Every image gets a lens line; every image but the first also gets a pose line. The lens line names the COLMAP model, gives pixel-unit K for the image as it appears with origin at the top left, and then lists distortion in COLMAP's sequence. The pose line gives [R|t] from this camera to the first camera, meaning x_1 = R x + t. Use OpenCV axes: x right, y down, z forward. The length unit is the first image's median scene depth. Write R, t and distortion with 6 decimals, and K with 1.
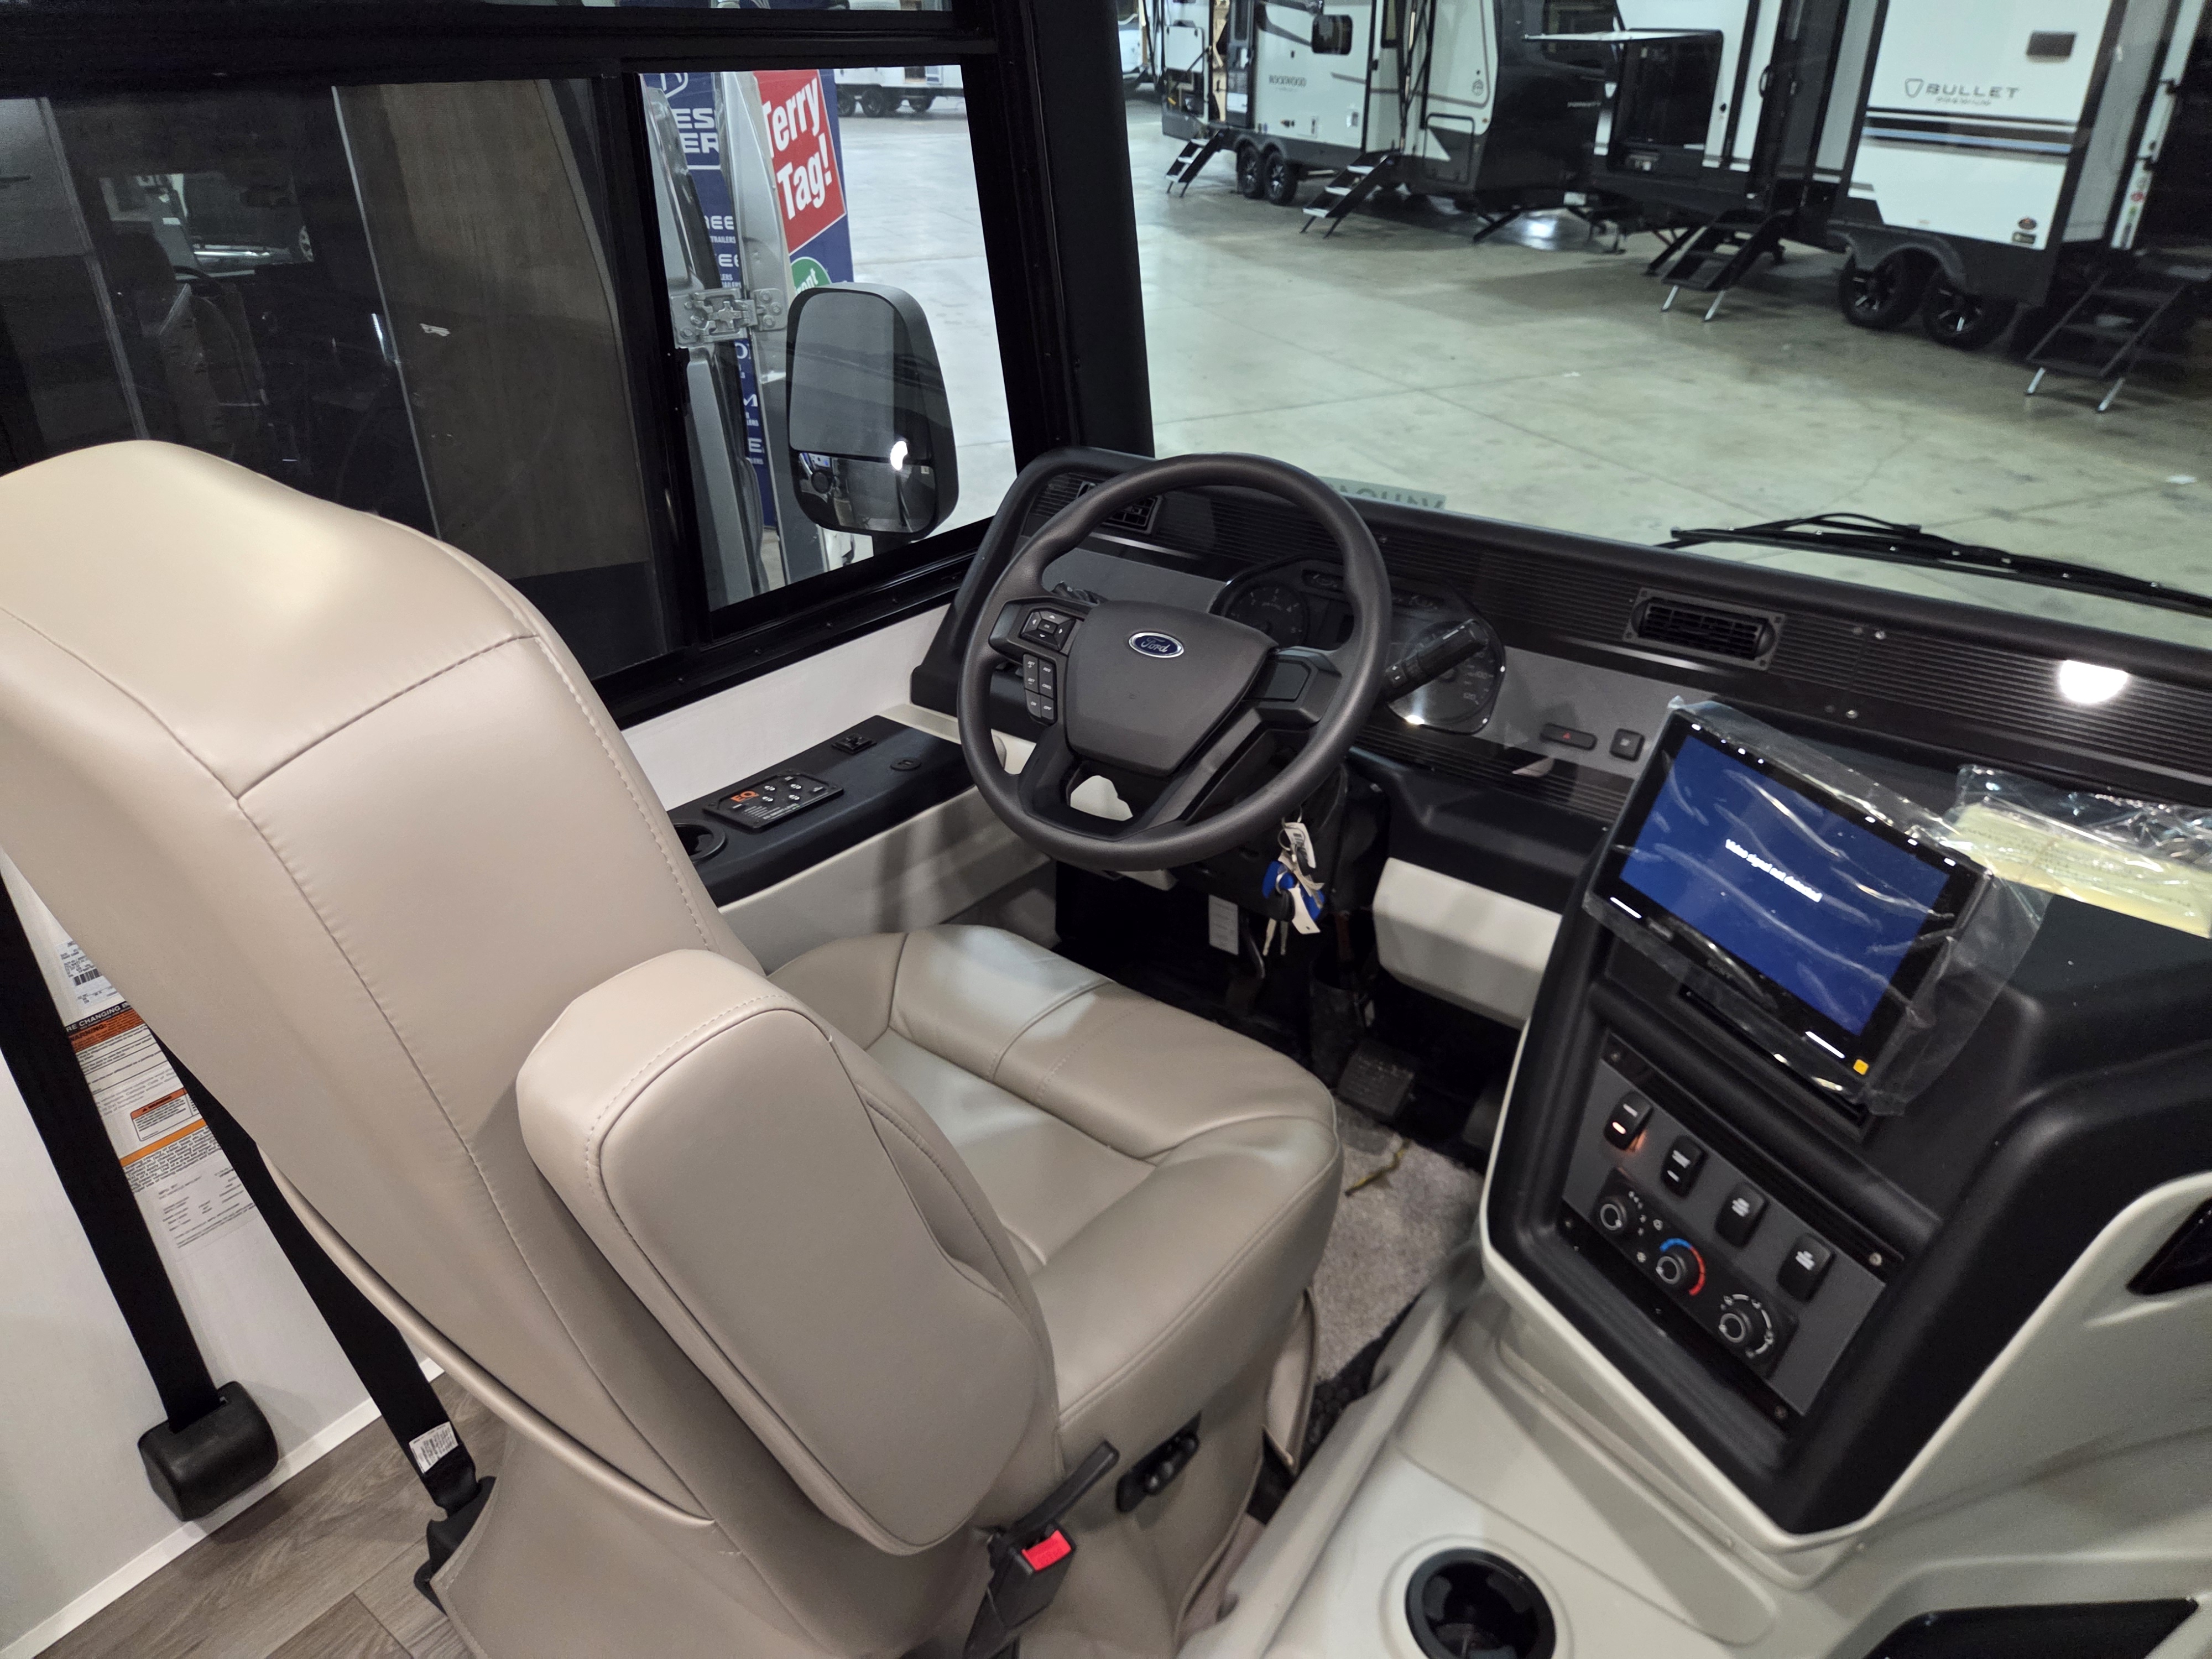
lens RADIAL K [[1492.8, 0, 1091.6], [0, 1492.8, 819.5], [0, 0, 1]] dist [0.062658, -0.056322]
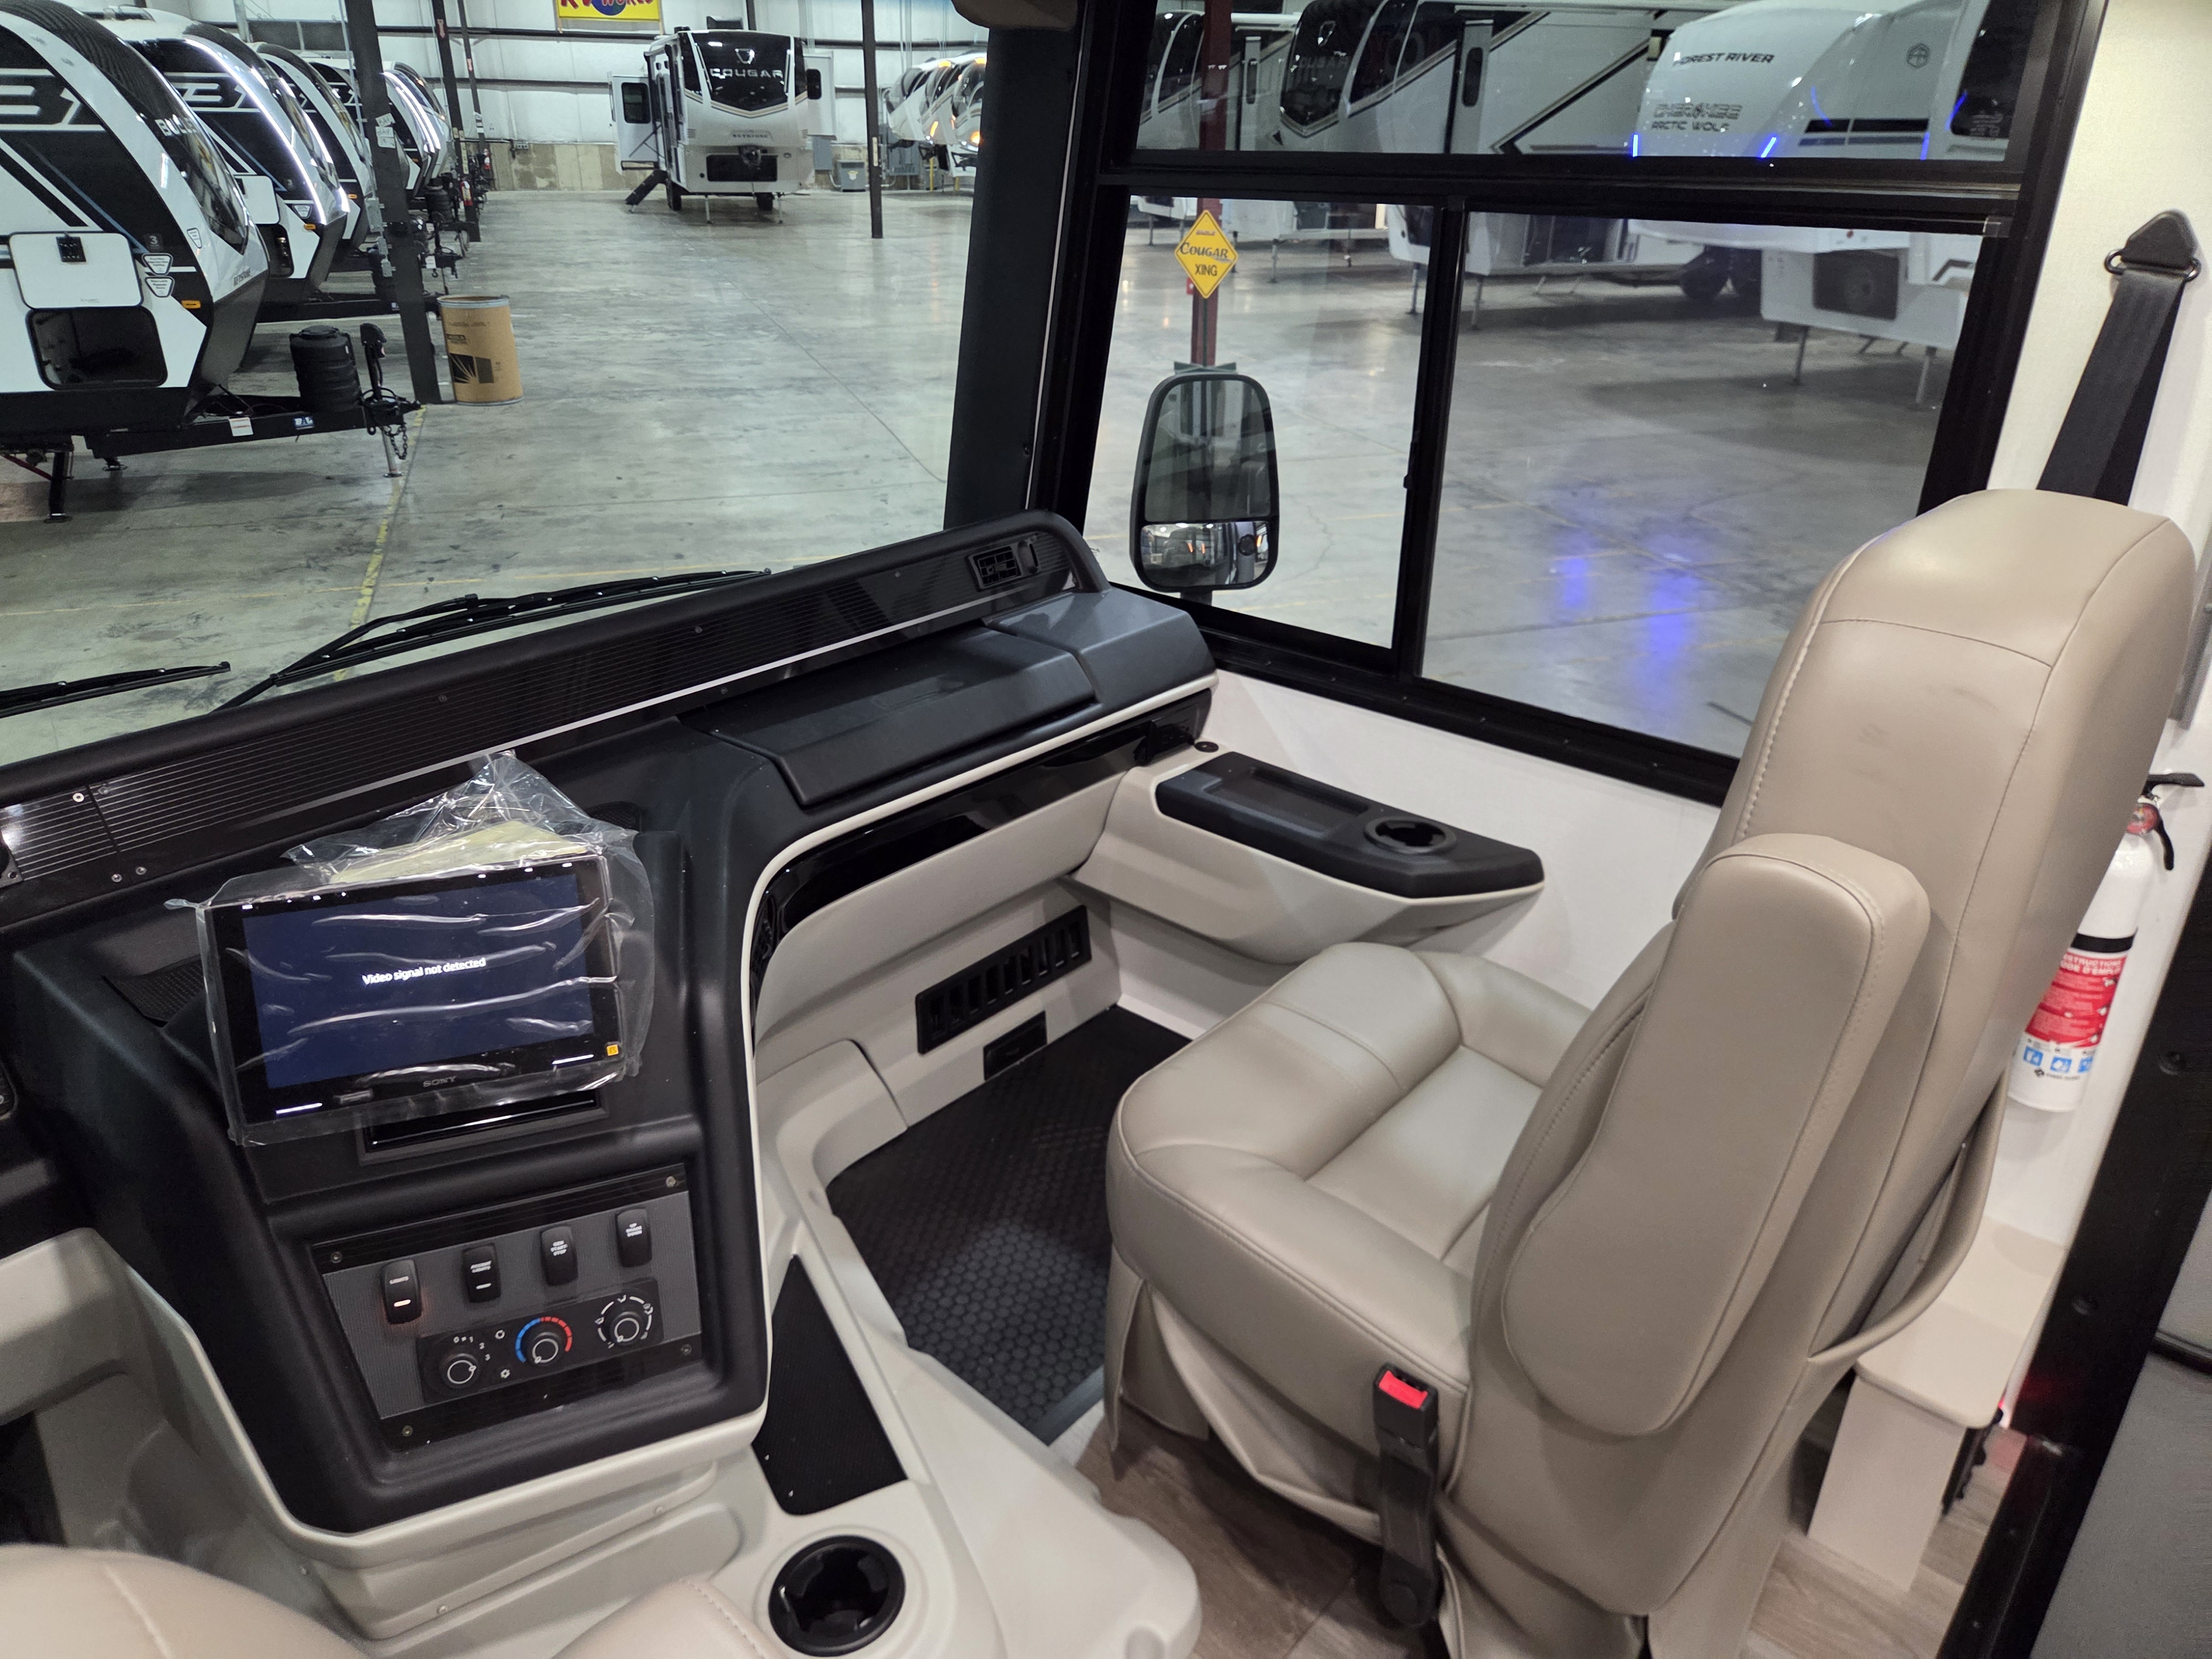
lens RADIAL K [[1492.8, 0, 1091.7], [0, 1492.8, 806.7], [0, 0, 1]] dist [0.062658, -0.056322]
pose [[0.065003, -0.412932, 0.908439, -0.402306], [0.469429, 0.815997, 0.337323, -0.188427], [-0.880575, 0.404520, 0.246884, 0.292366]]
